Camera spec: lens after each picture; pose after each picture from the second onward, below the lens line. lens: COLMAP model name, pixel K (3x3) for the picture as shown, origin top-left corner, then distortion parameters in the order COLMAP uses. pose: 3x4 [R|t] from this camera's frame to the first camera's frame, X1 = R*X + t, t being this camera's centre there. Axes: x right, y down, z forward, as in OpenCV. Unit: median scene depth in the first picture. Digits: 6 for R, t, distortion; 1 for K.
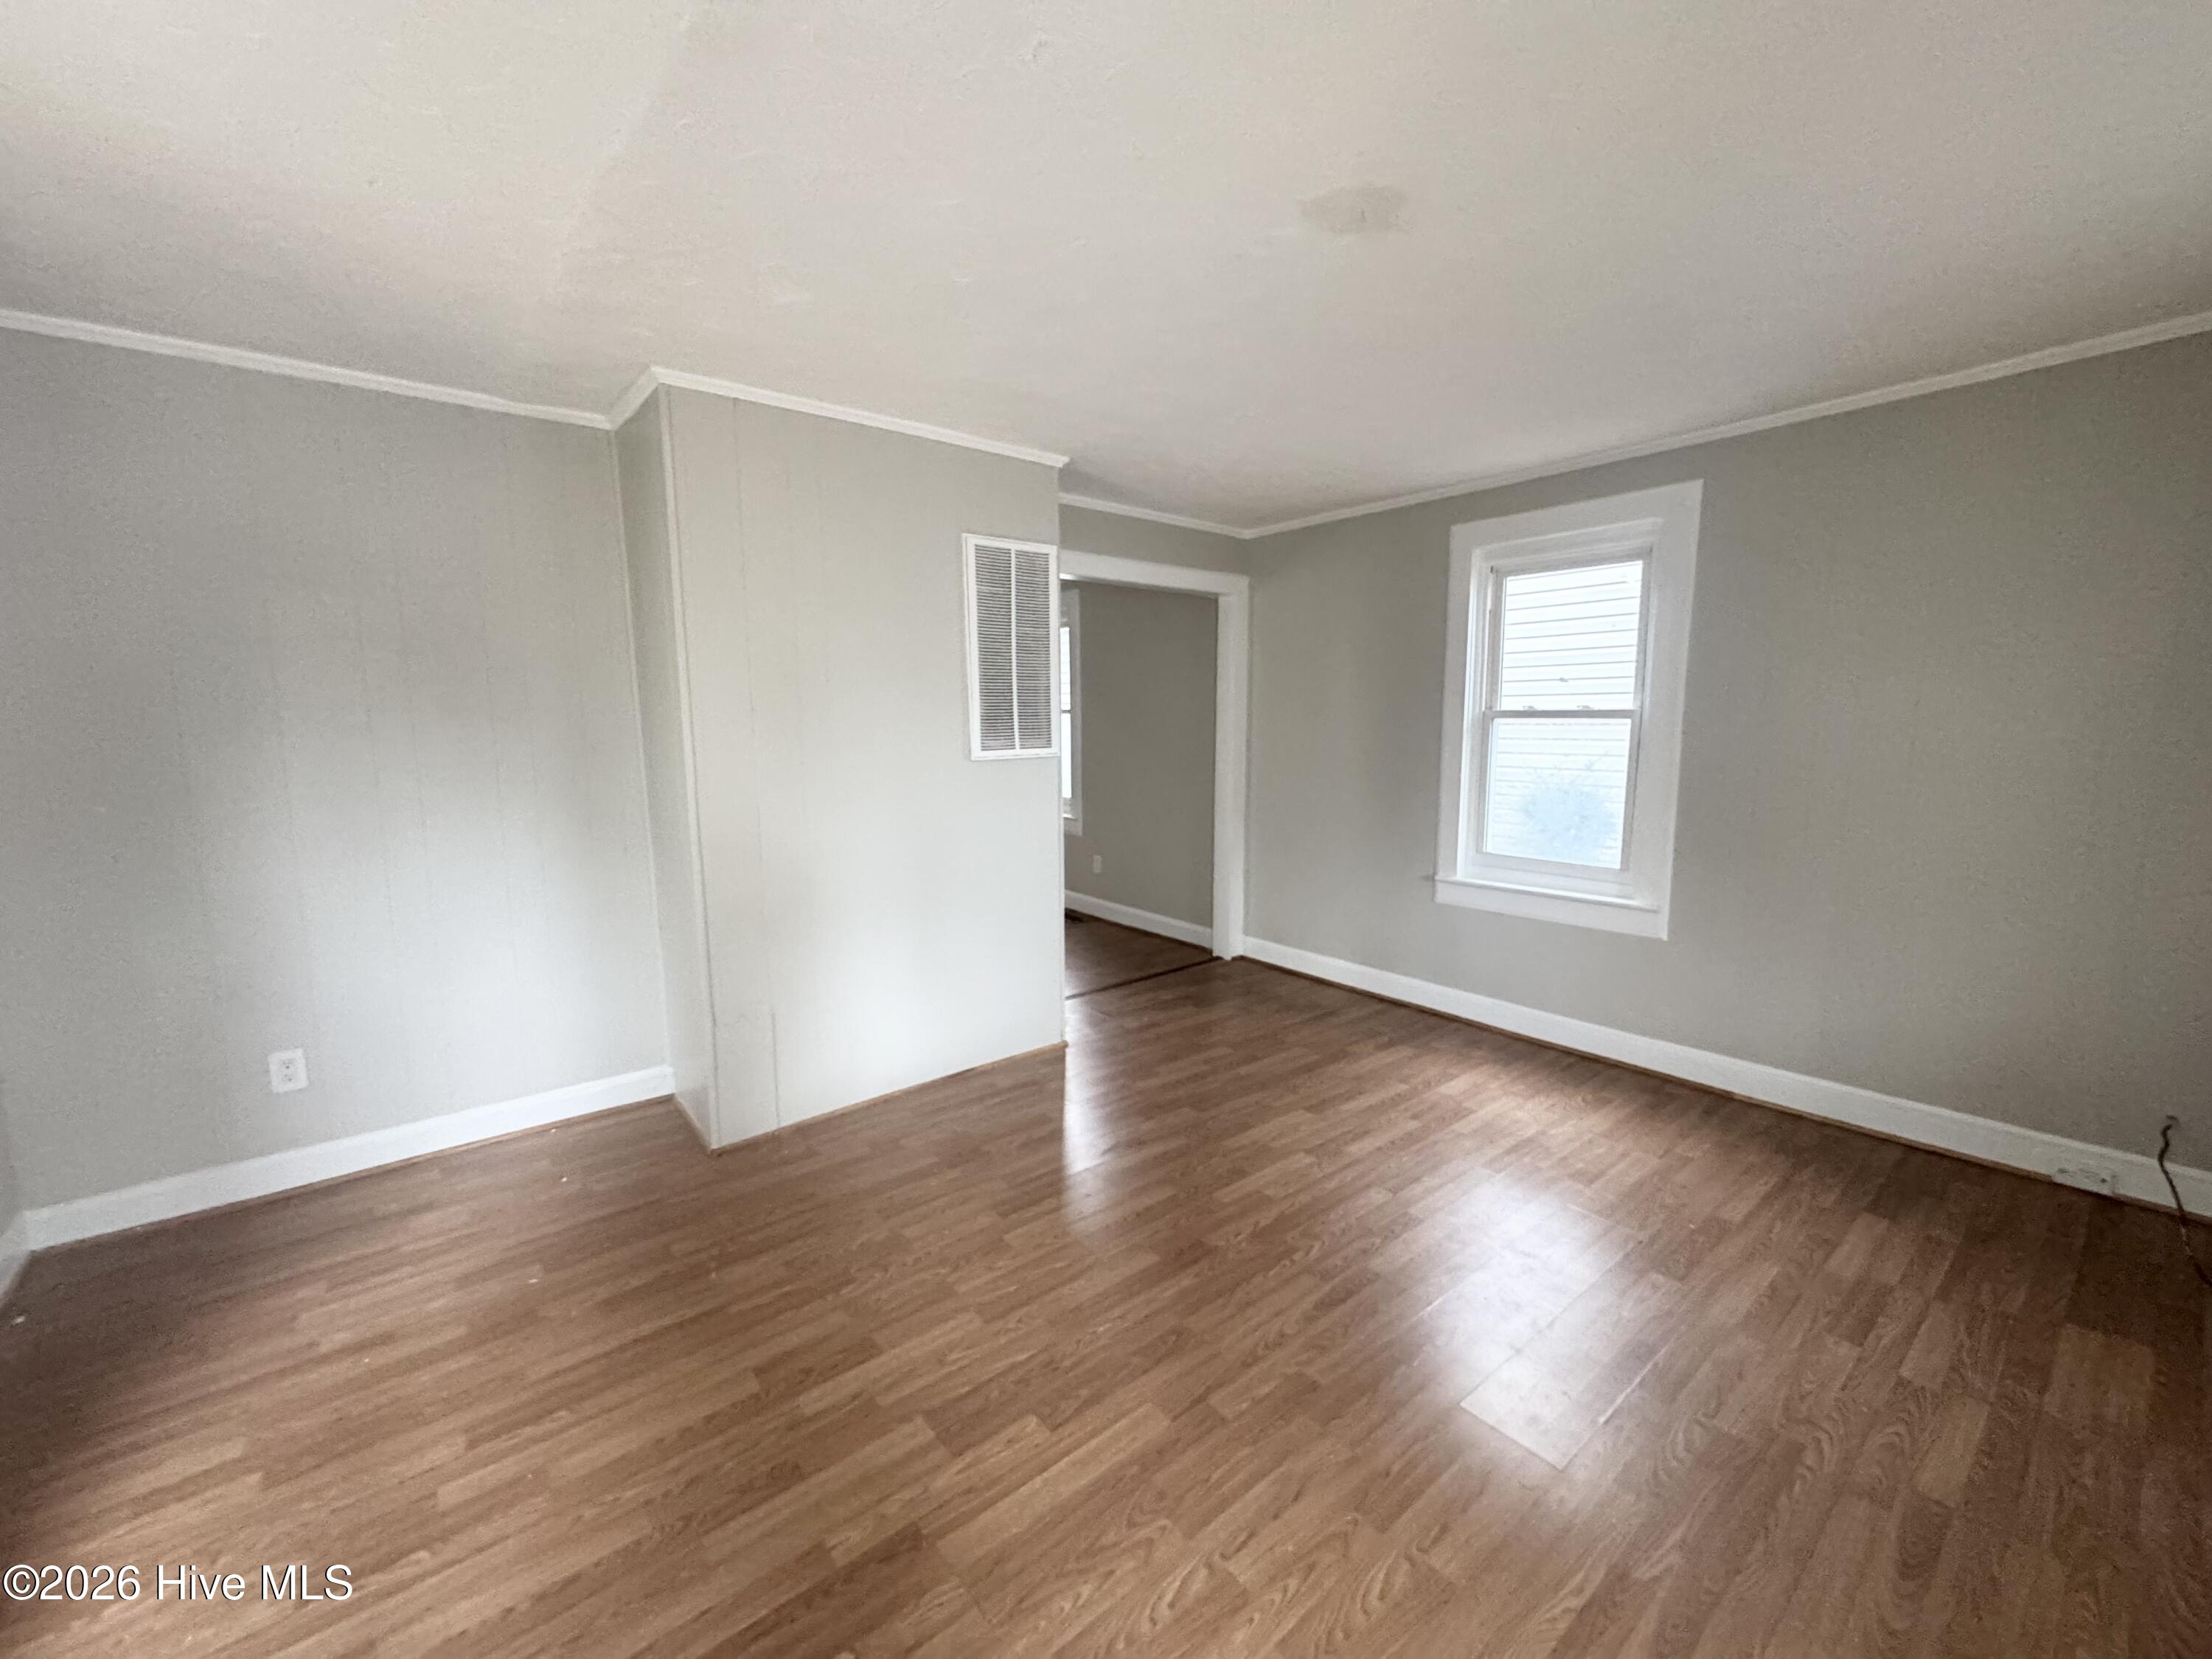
lens RADIAL K [[888.5, 0, 1106.1], [0, 888.5, 832.5], [0, 0, 1]] dist [-0.002067, 0.000087]
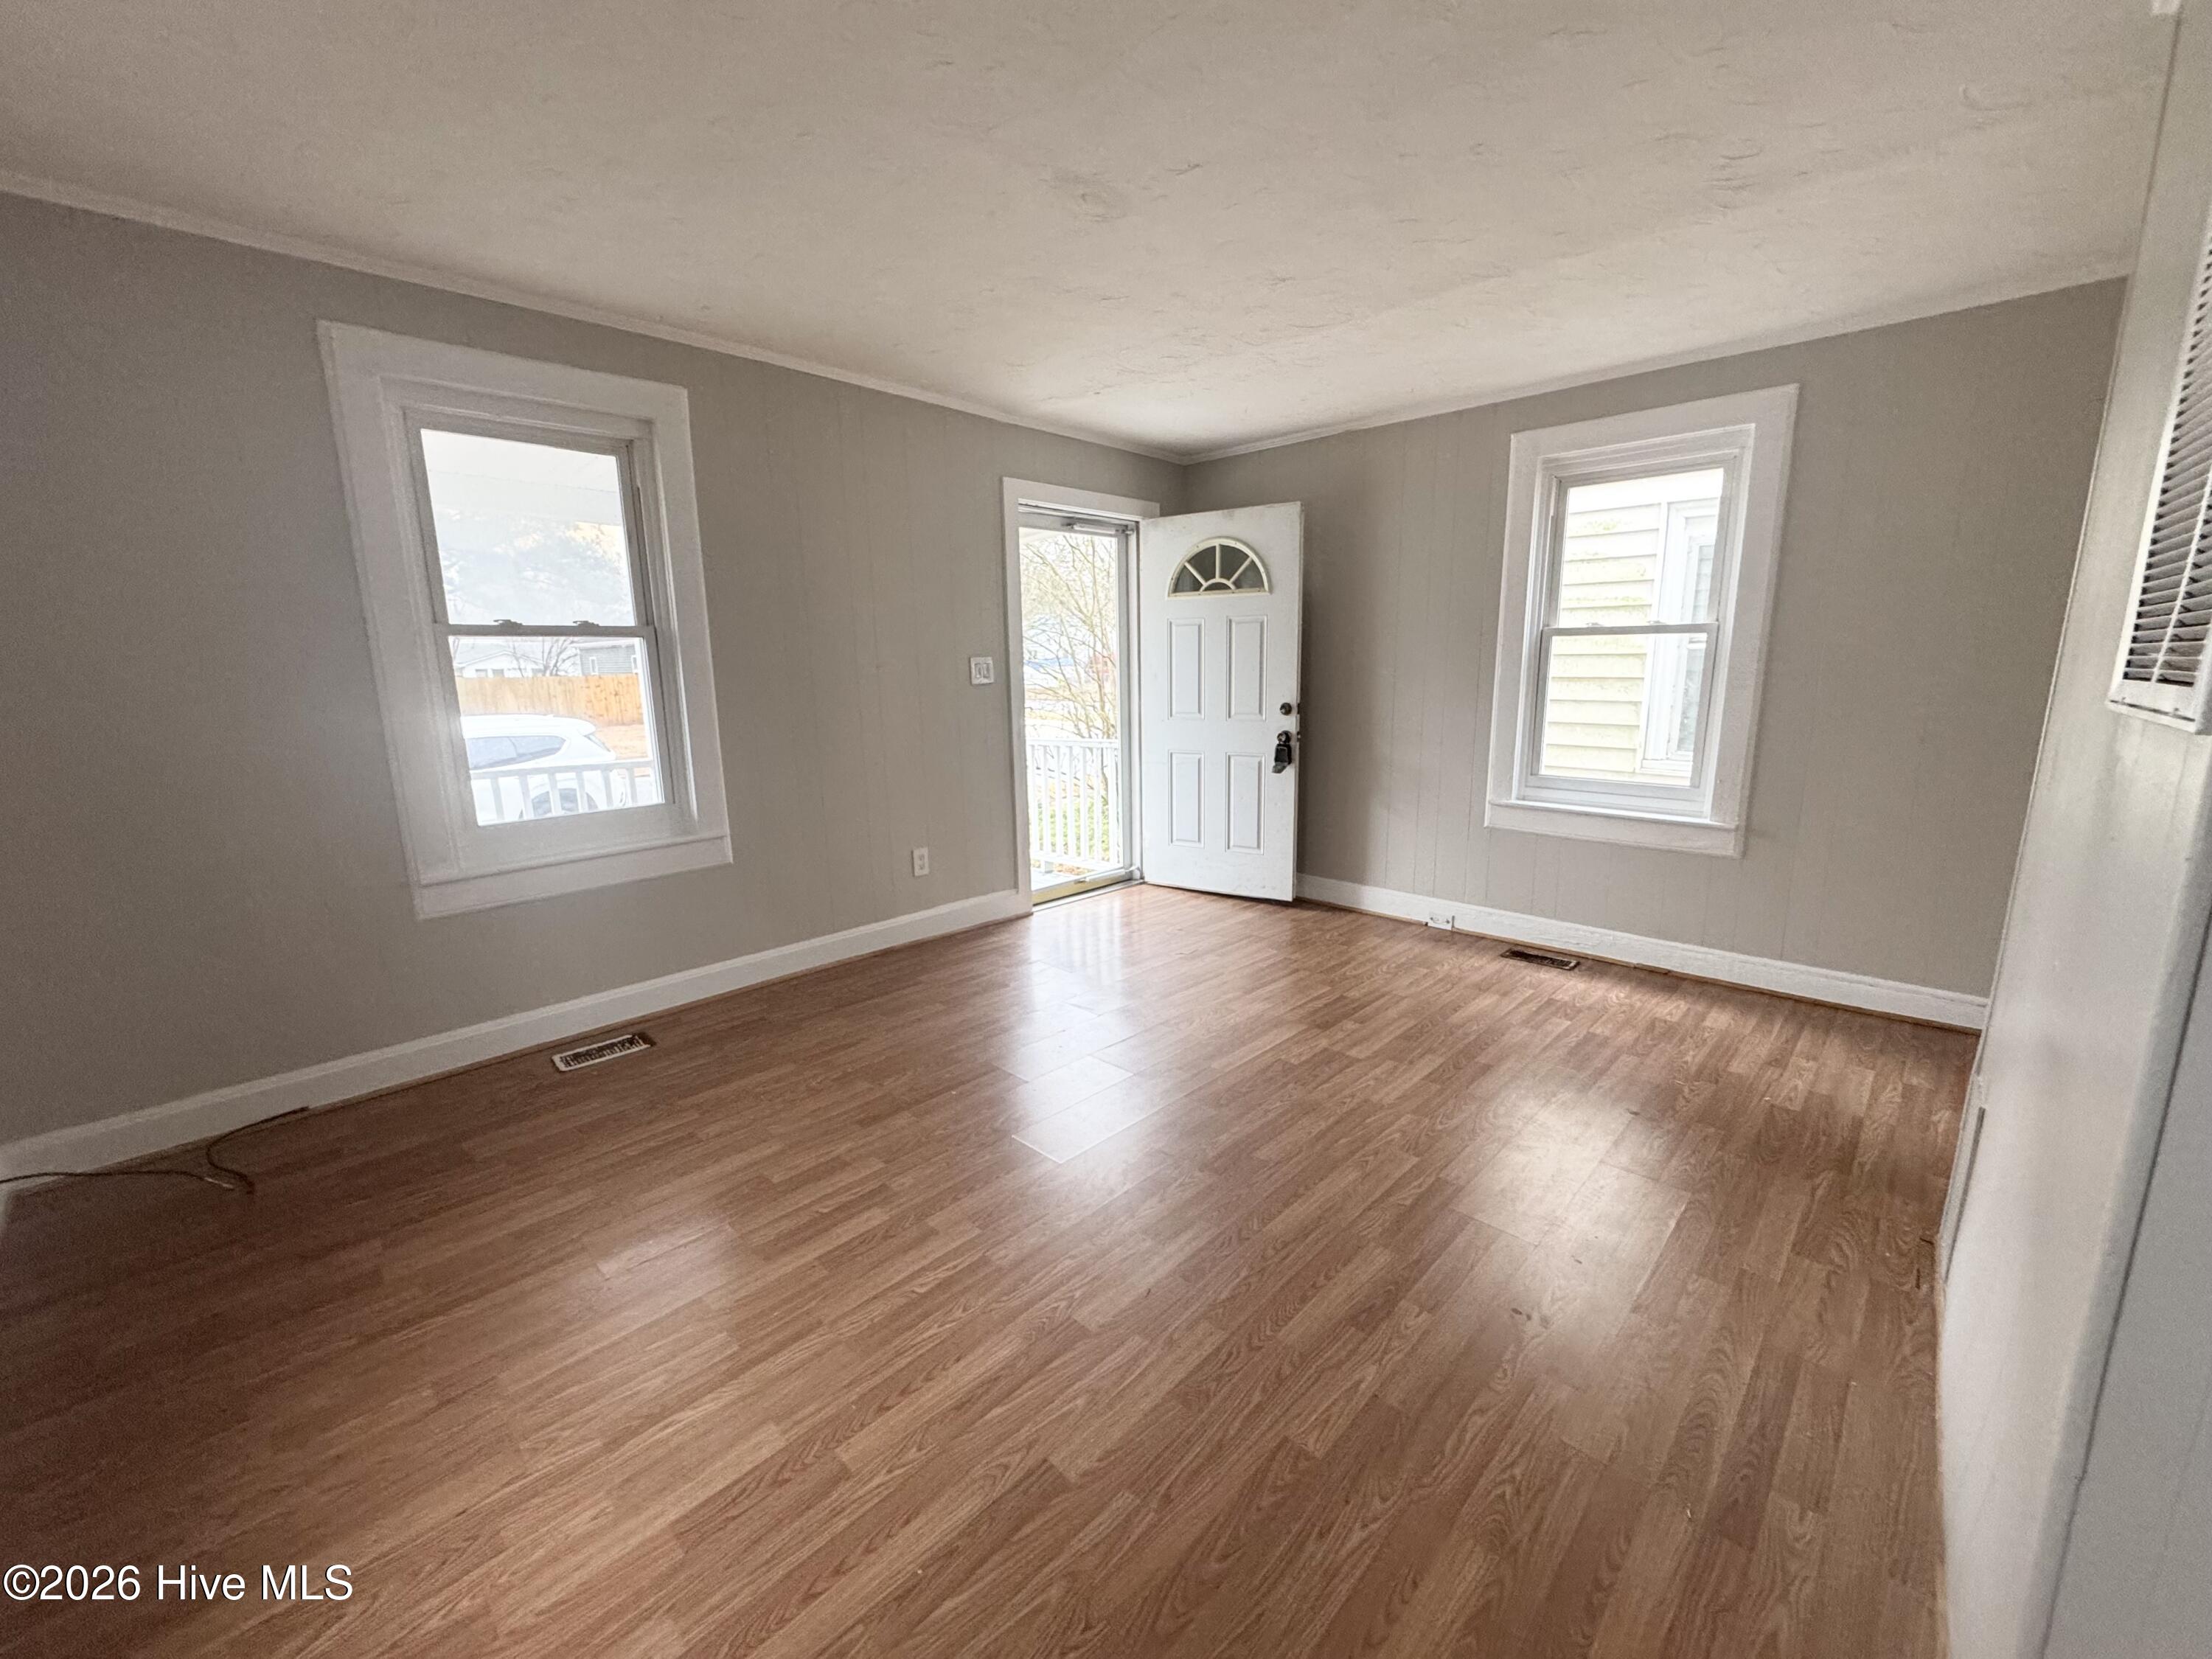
lens RADIAL K [[888.5, 0, 1114.3], [0, 888.5, 828.0], [0, 0, 1]] dist [-0.002067, 0.000087]
pose [[-0.991513, 0.044156, -0.122280, 0.430469], [0.003121, 0.948370, 0.317152, -0.266398], [0.129971, 0.314078, -0.940459, 2.386502]]
